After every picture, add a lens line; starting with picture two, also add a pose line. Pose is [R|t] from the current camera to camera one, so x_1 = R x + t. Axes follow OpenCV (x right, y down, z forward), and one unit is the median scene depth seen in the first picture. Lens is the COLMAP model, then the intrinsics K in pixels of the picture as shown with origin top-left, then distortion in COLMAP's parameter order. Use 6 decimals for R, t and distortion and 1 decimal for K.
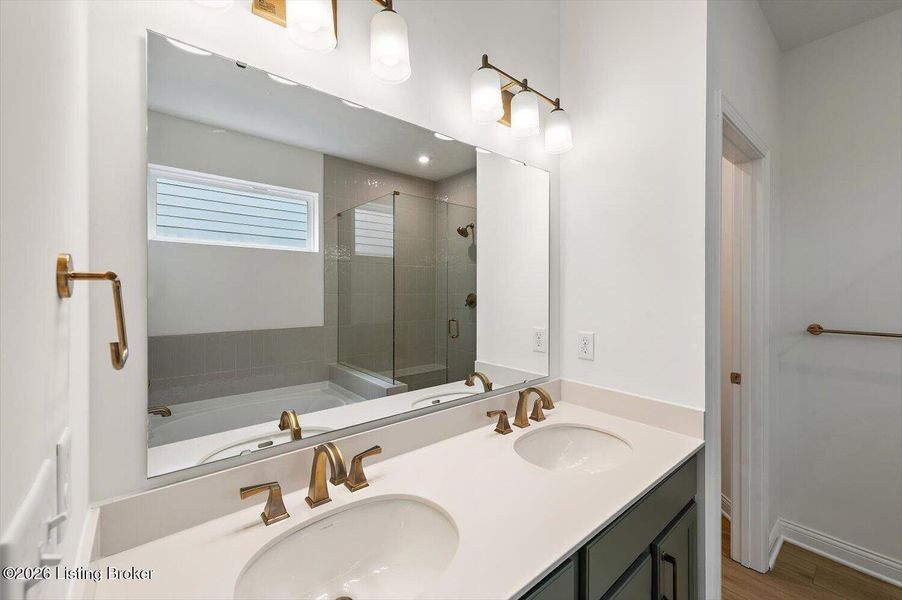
lens RADIAL K [[361.6, 0, 451.3], [0, 361.6, 299.0], [0, 0, 1]] dist [0.000600, -0.000017]
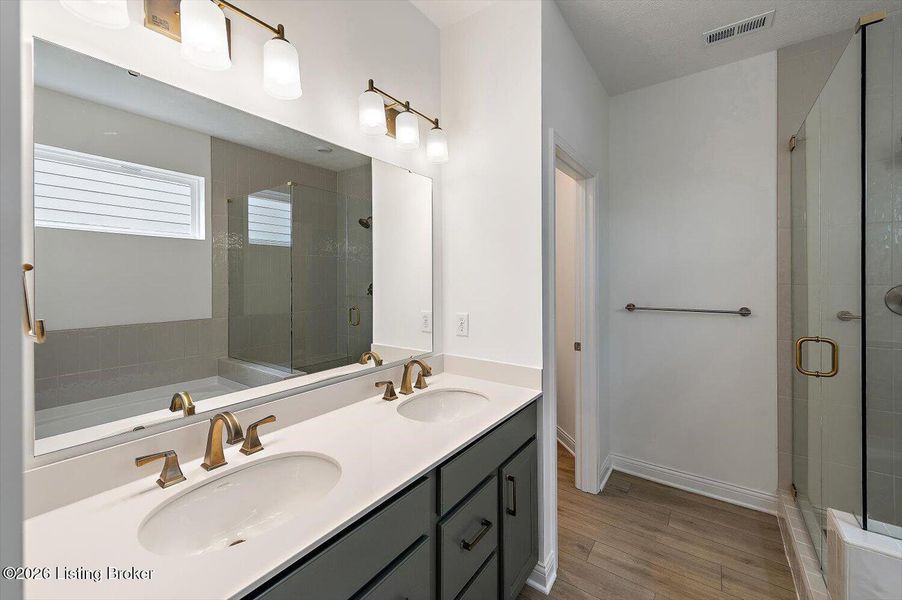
lens RADIAL K [[363.5, 0, 454.5], [0, 363.5, 283.8], [0, 0, 1]] dist [0.001607, -0.000037]
pose [[0.967218, -0.007116, 0.253847, 0.046302], [0.010726, 0.999860, -0.012841, 0.009106], [-0.253720, 0.015142, 0.967159, -0.188766]]
